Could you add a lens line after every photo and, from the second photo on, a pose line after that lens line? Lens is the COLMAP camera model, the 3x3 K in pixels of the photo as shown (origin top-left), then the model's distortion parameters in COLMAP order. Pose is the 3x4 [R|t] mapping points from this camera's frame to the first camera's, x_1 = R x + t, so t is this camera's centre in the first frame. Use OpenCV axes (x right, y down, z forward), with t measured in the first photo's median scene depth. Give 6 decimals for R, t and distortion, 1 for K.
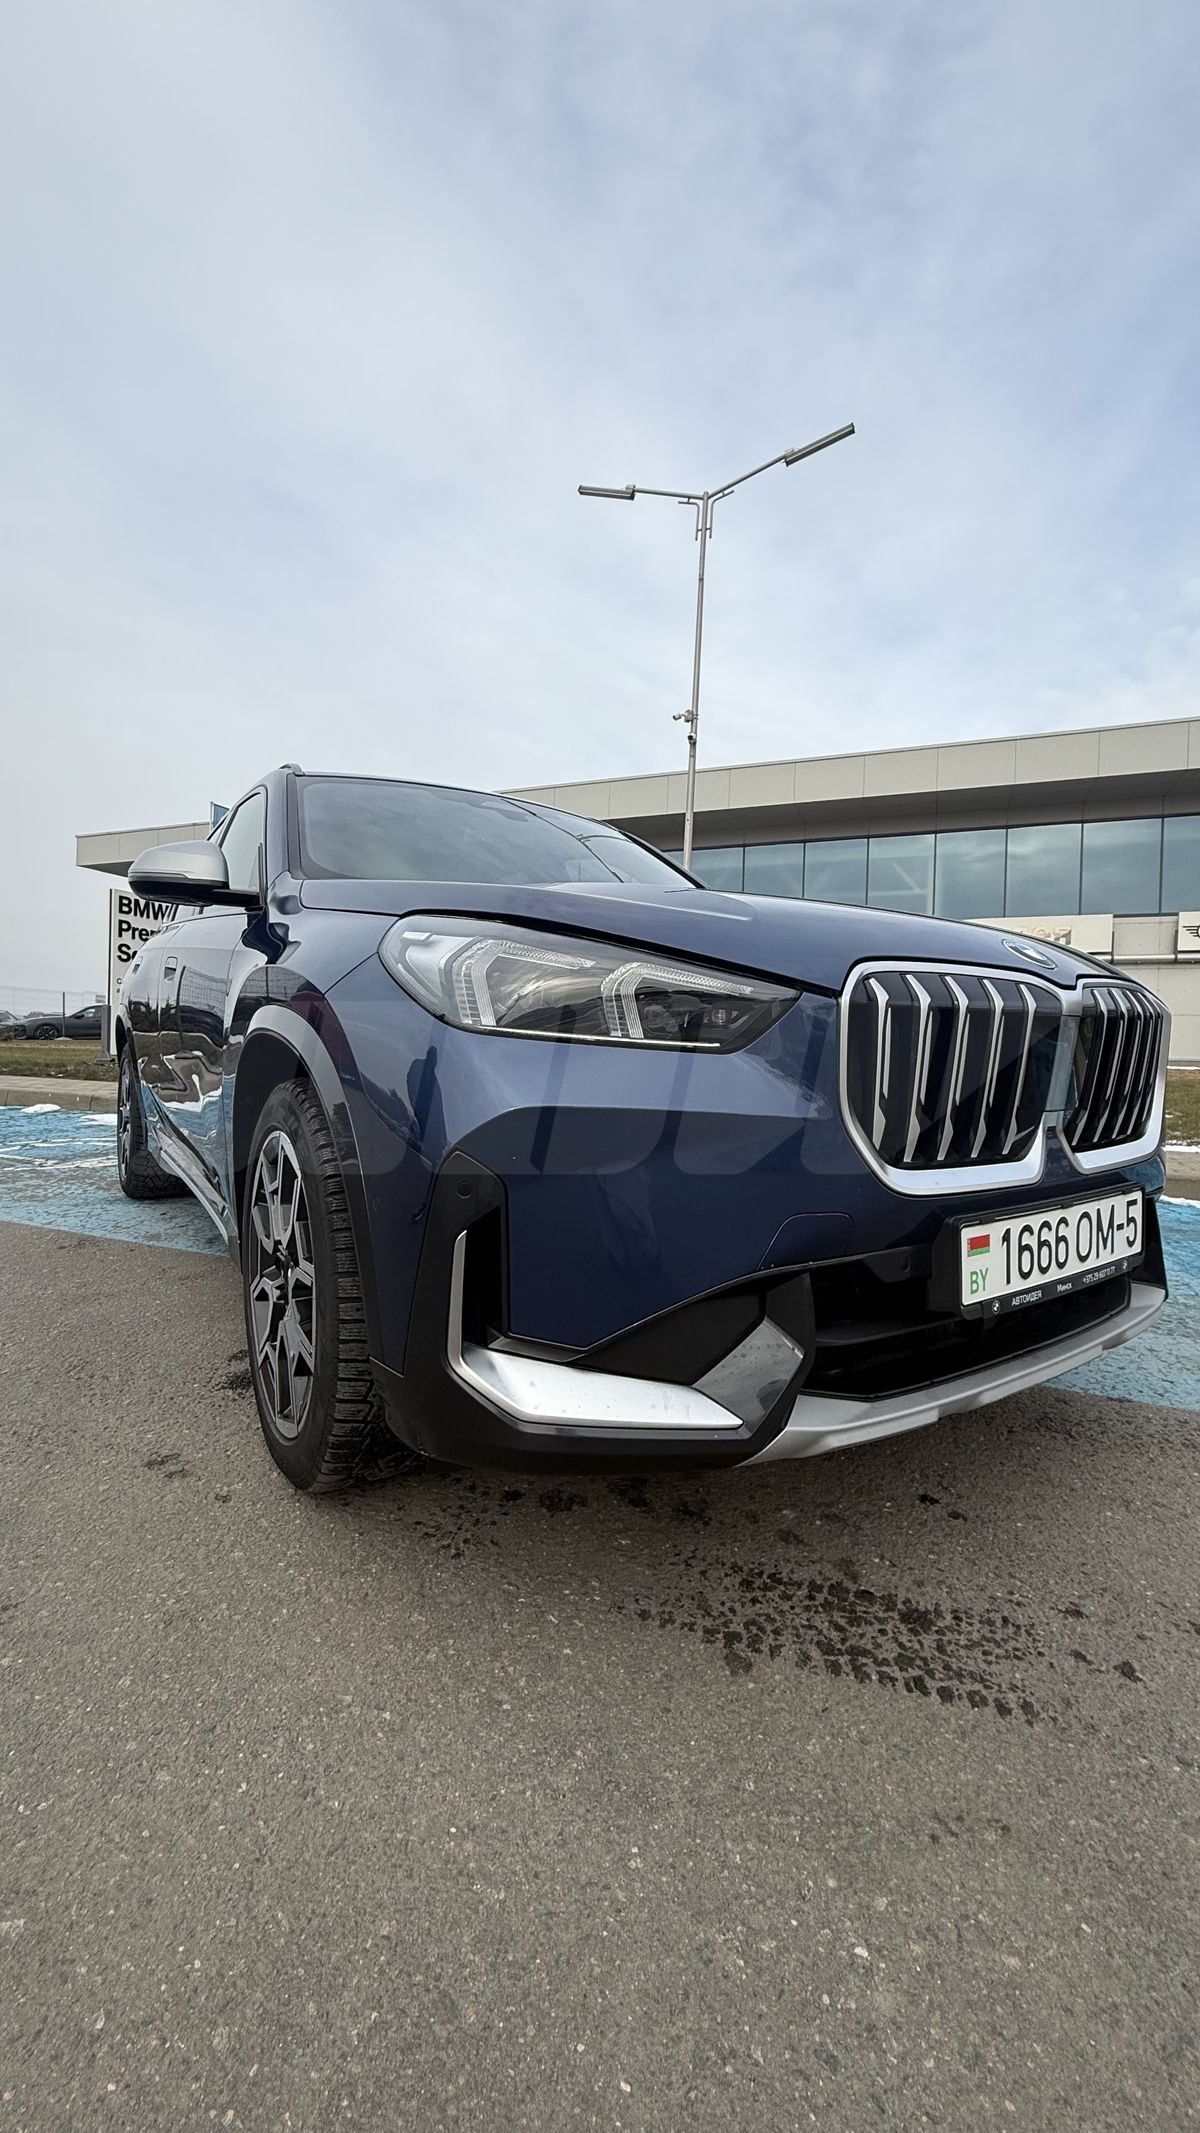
lens RADIAL K [[847.3, 0, 594.5], [0, 847.3, 1071.4], [0, 0, 1]] dist [0.000807, -0.000478]
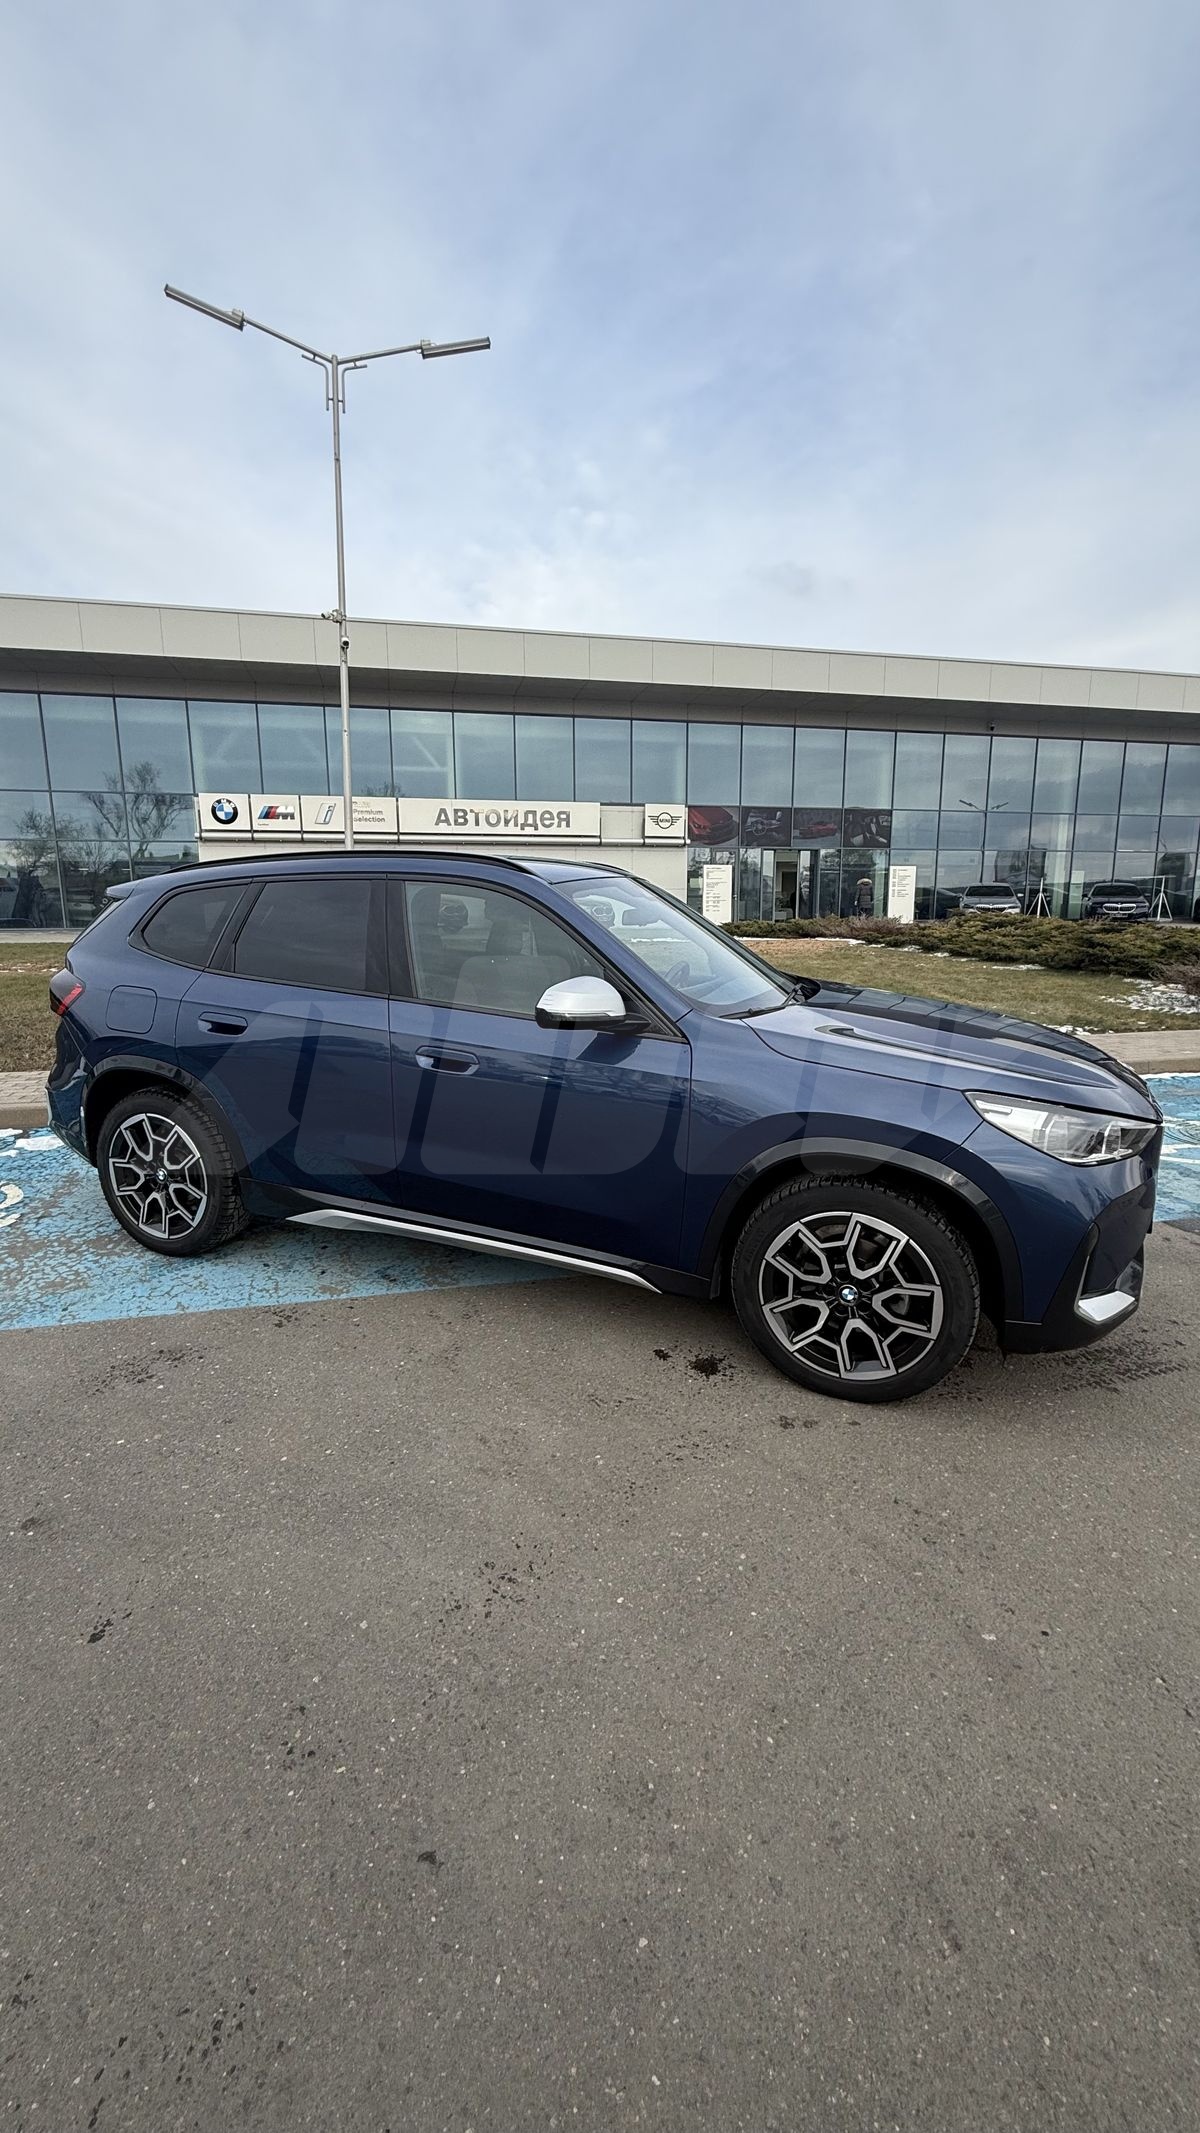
lens RADIAL K [[837.9, 0, 596.3], [0, 837.9, 1075.1], [0, 0, 1]] dist [-0.001021, -0.000117]
pose [[0.818620, -0.139364, 0.557171, -1.787066], [0.038851, 0.981328, 0.188376, -0.560272], [-0.573020, -0.132562, 0.808749, 0.008963]]
